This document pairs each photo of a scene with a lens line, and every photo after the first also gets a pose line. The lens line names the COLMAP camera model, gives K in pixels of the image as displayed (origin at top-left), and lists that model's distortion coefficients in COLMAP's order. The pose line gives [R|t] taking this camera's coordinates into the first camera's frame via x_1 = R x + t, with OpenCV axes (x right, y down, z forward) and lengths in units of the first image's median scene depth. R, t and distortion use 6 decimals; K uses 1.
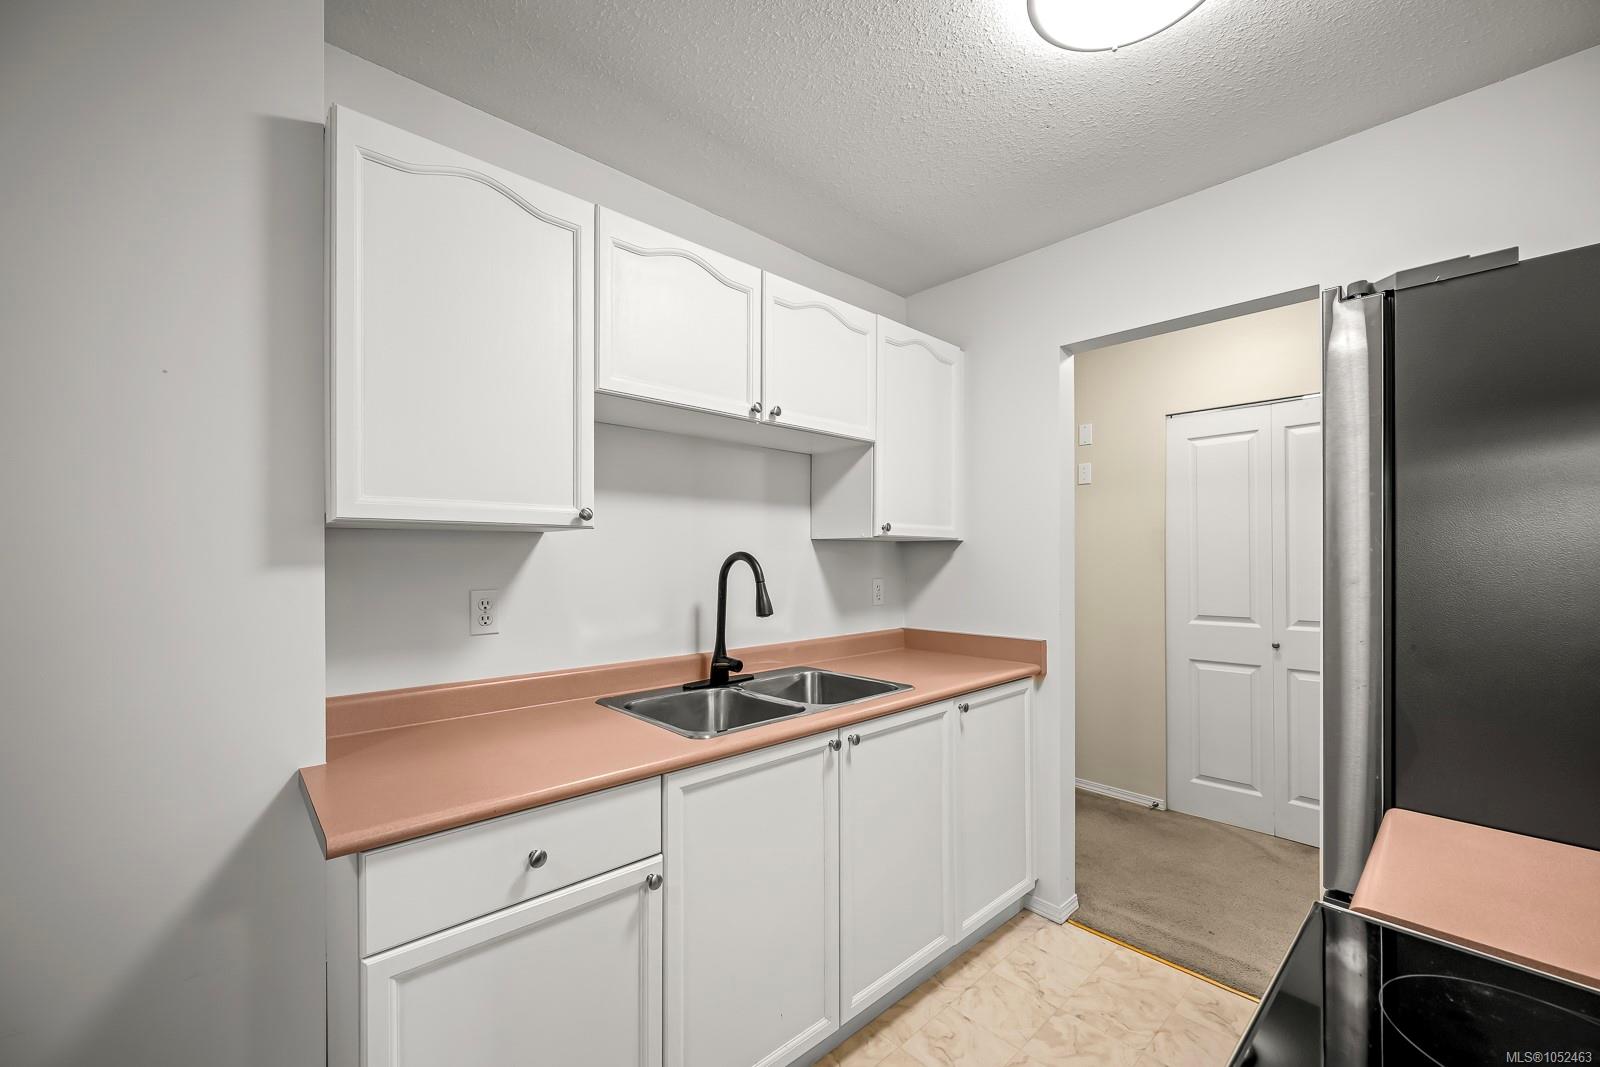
lens RADIAL K [[638.0, 0, 804.2], [0, 638.0, 558.2], [0, 0, 1]] dist [-0.002320, 0.000800]
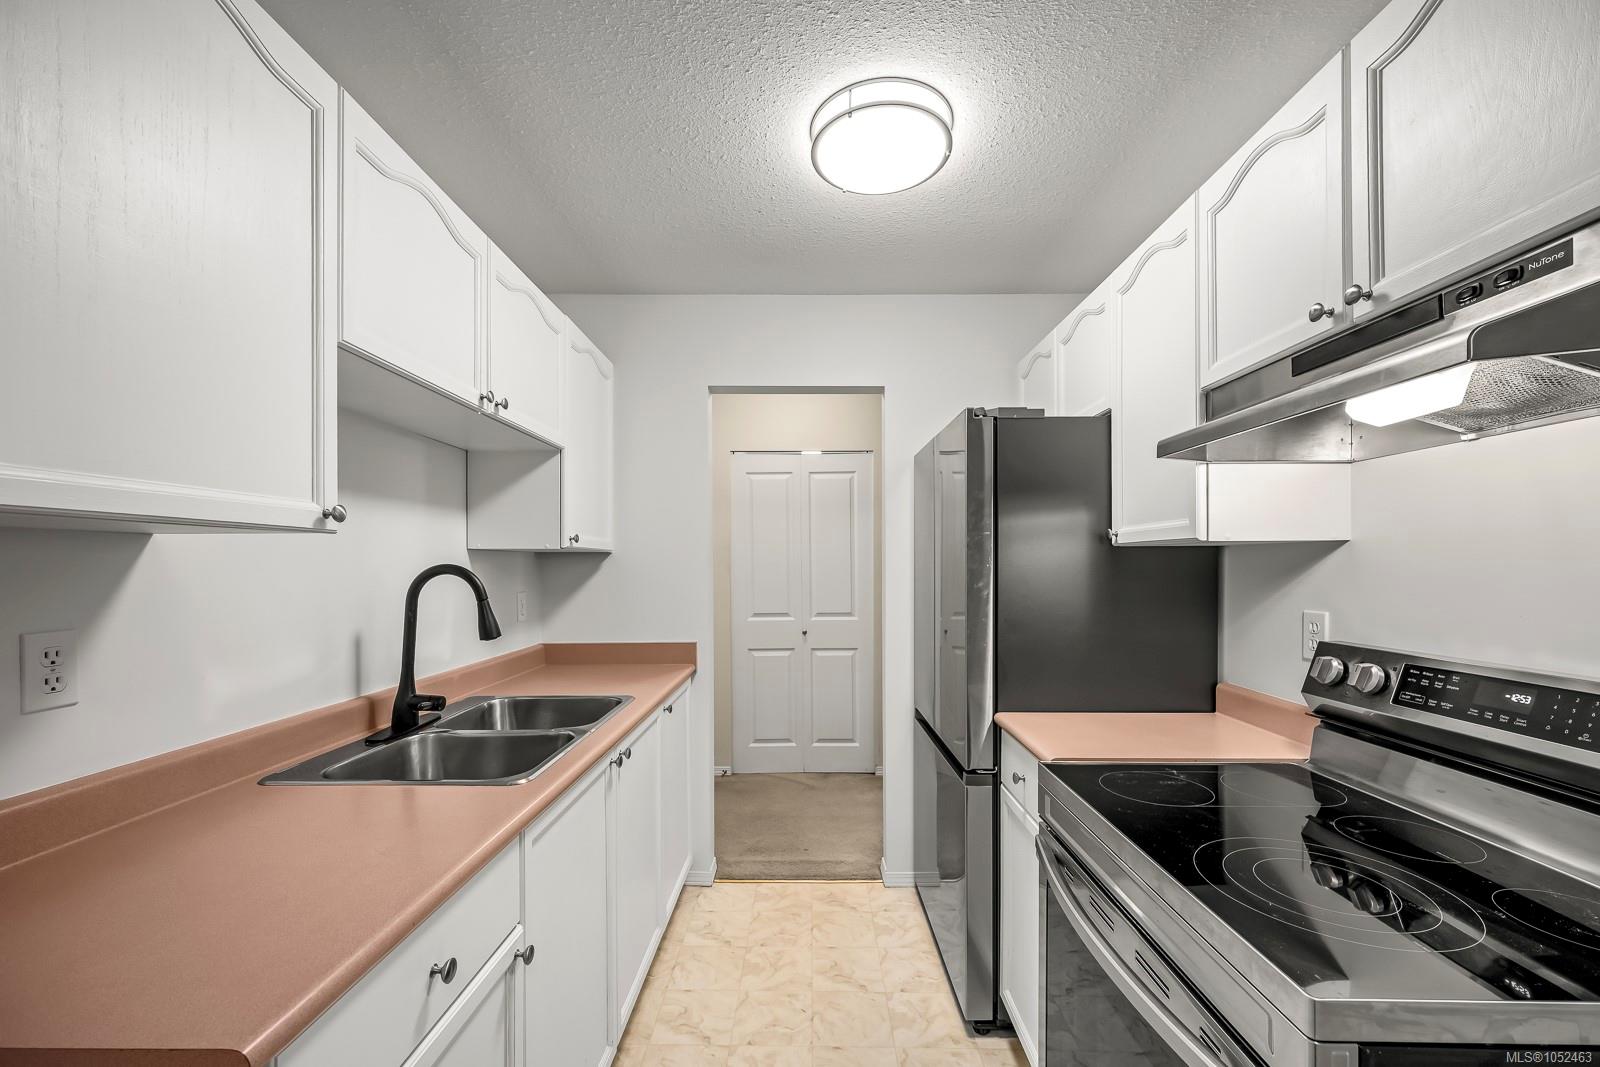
lens RADIAL K [[638.0, 0, 806.5], [0, 638.0, 566.9], [0, 0, 1]] dist [-0.002320, 0.000800]
pose [[0.688899, -0.002548, 0.724853, -0.385353], [0.002137, 0.999997, 0.001484, -0.006872], [-0.724855, 0.000527, 0.688902, 0.094352]]
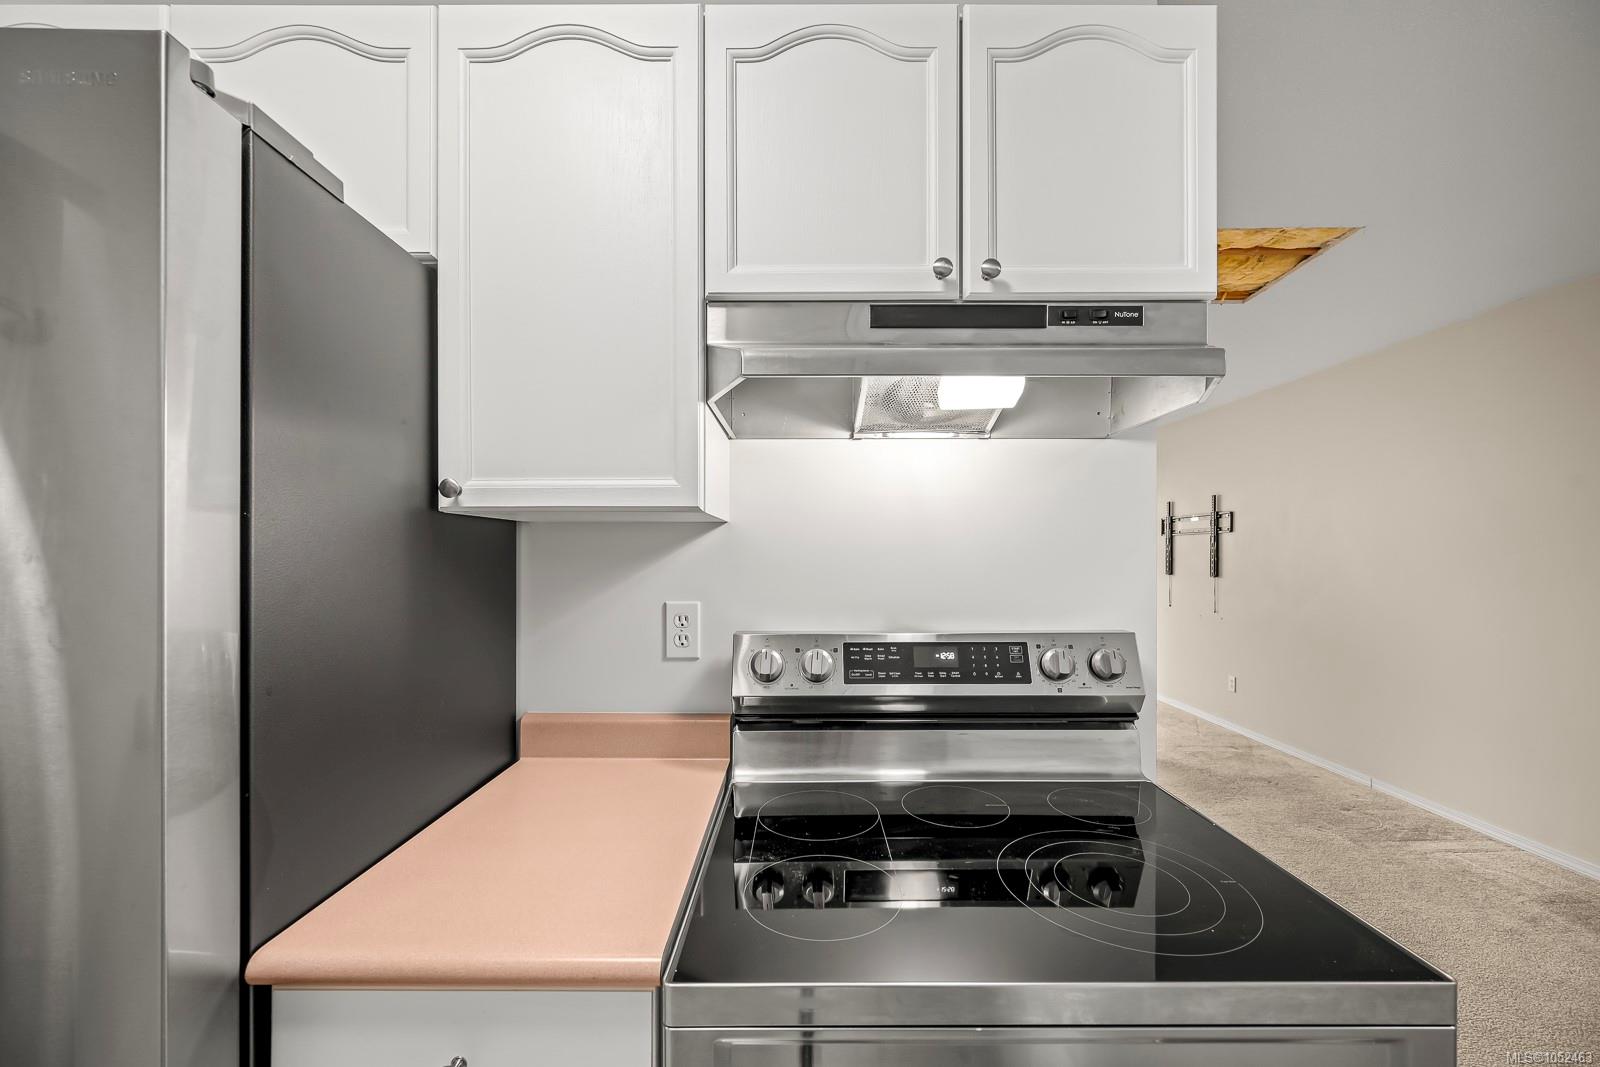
lens RADIAL K [[638.0, 0, 803.6], [0, 638.0, 554.5], [0, 0, 1]] dist [-0.002320, 0.000800]
pose [[-0.734268, 0.002093, 0.678856, -0.012465], [0.003878, 0.999992, 0.001111, -0.001724], [-0.678848, 0.003449, -0.734271, 0.516935]]
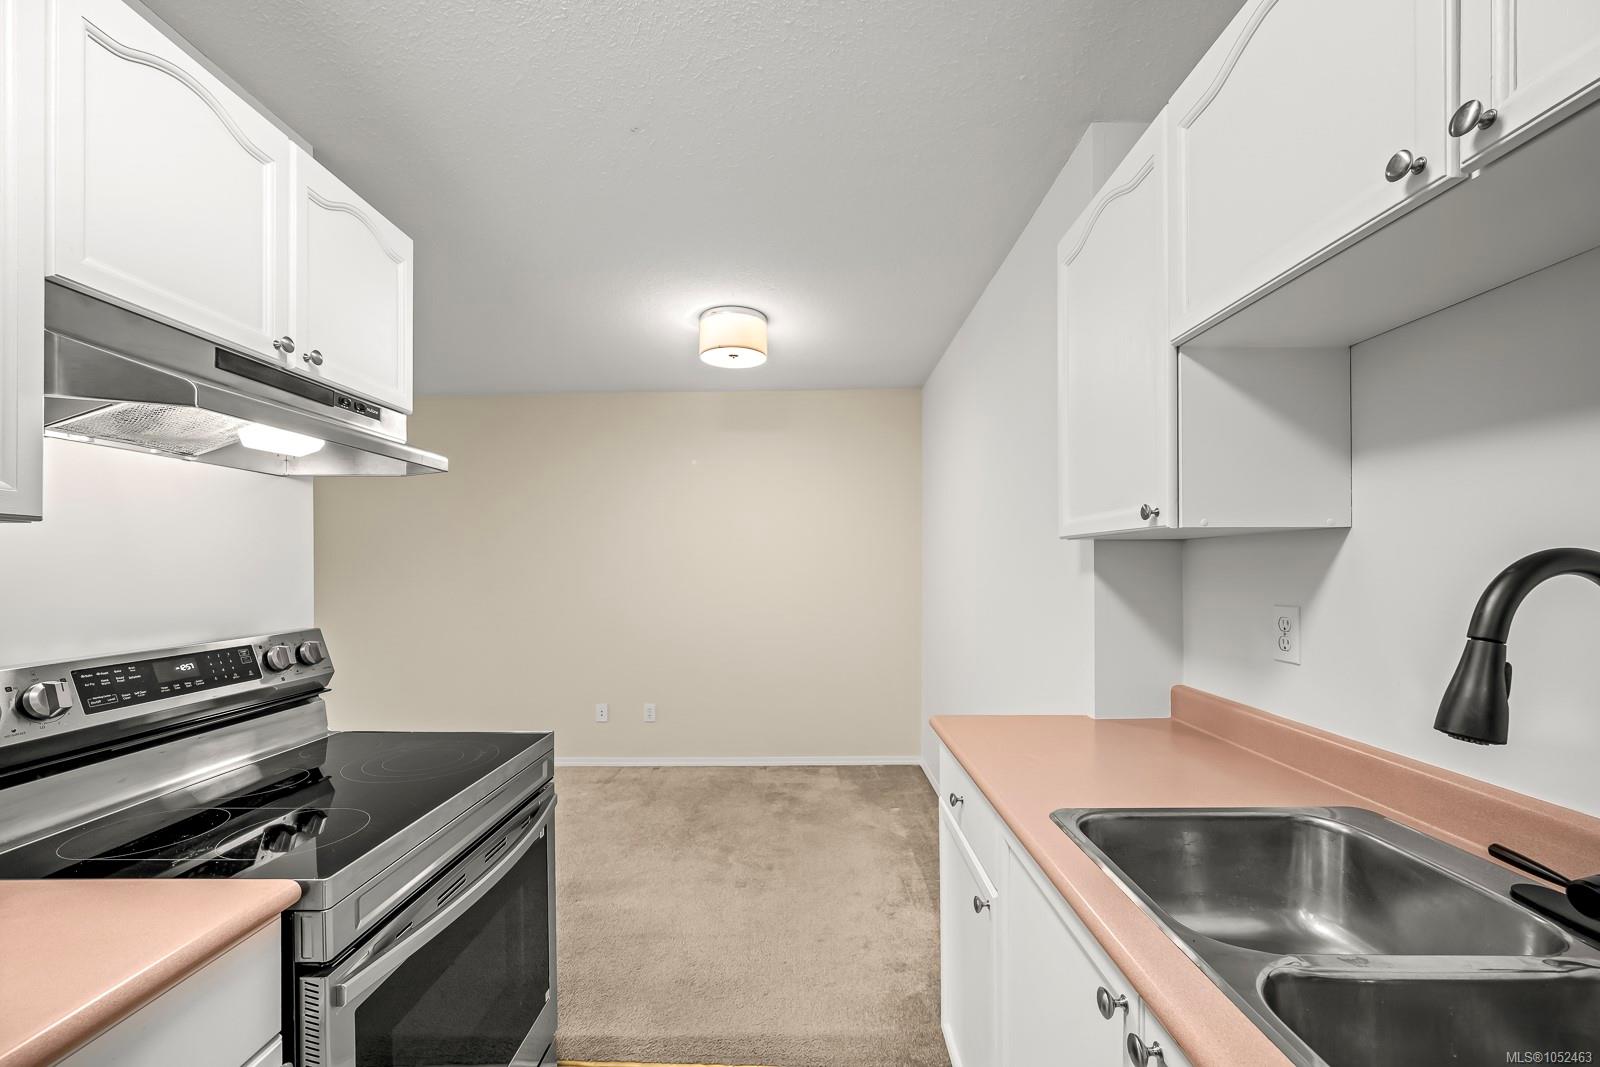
lens RADIAL K [[638.0, 0, 808.3], [0, 638.0, 573.0], [0, 0, 1]] dist [-0.002320, 0.000800]
pose [[-0.678132, 0.013285, -0.734820, 0.303897], [0.004481, 0.999893, 0.013941, -0.004071], [0.734926, 0.006161, -0.678119, 0.827541]]
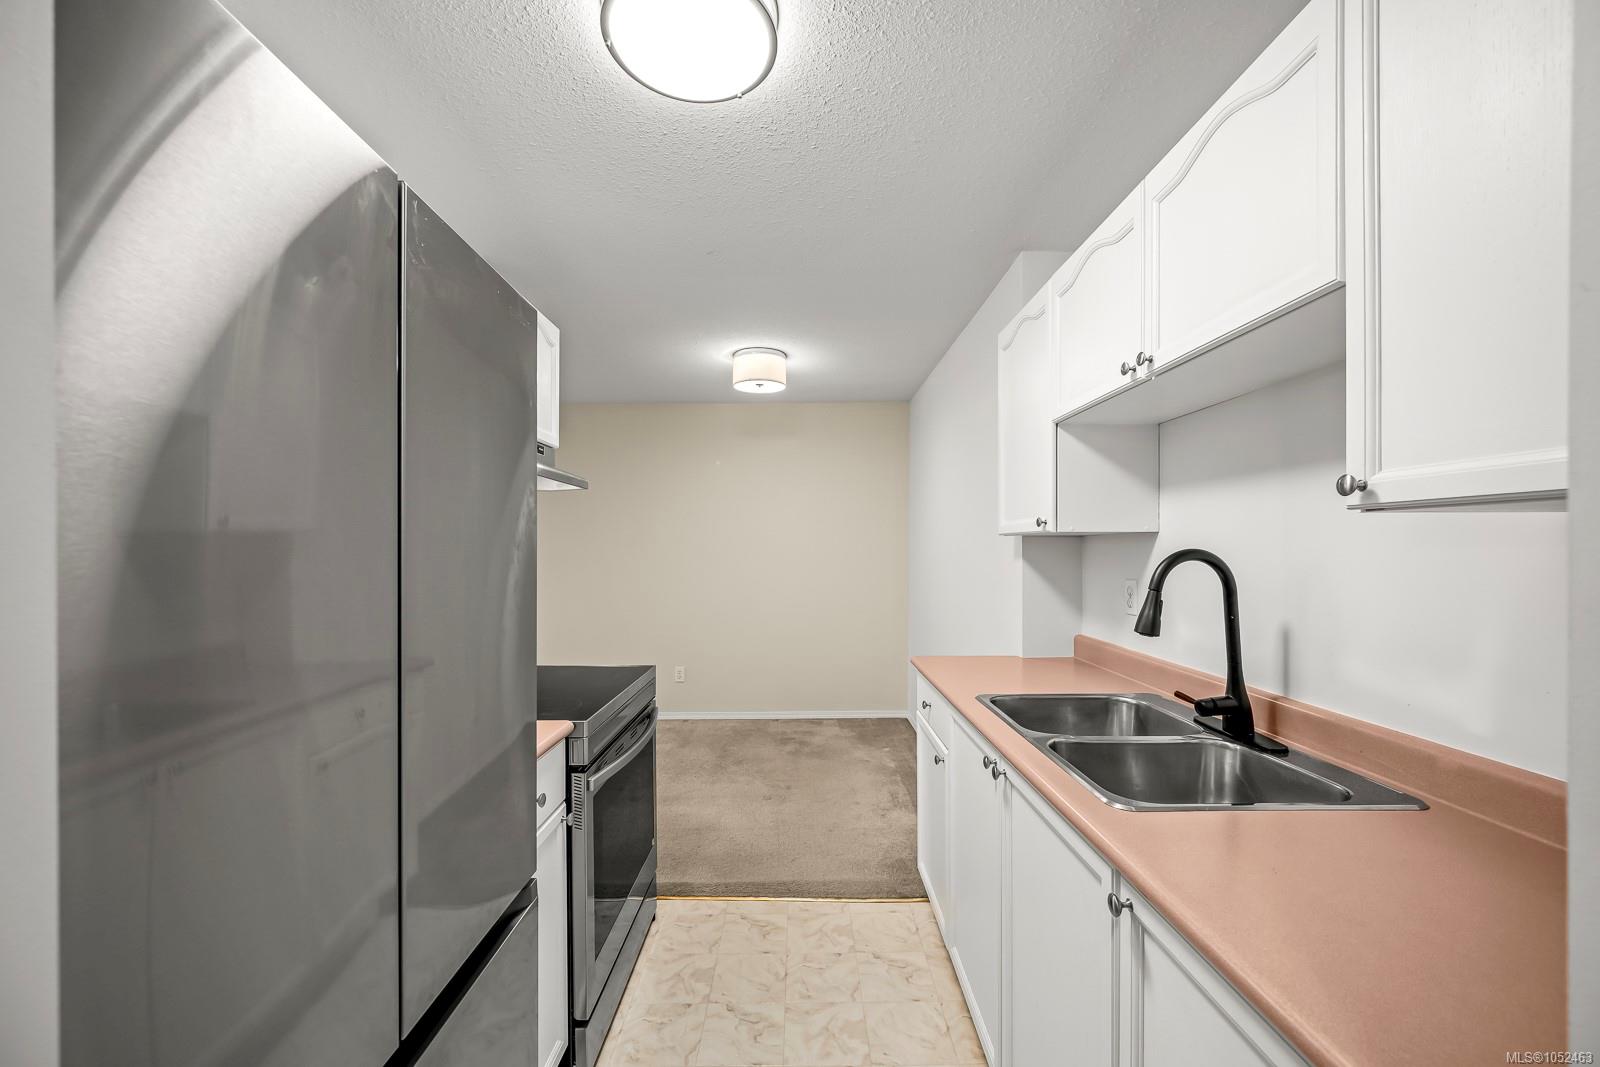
lens RADIAL K [[638.0, 0, 818.4], [0, 638.0, 552.8], [0, 0, 1]] dist [-0.002320, 0.000800]
pose [[-0.655628, 0.007024, -0.755051, 0.602055], [0.000237, 0.999959, 0.009097, -0.012468], [0.755084, 0.005785, -0.655603, 1.032335]]
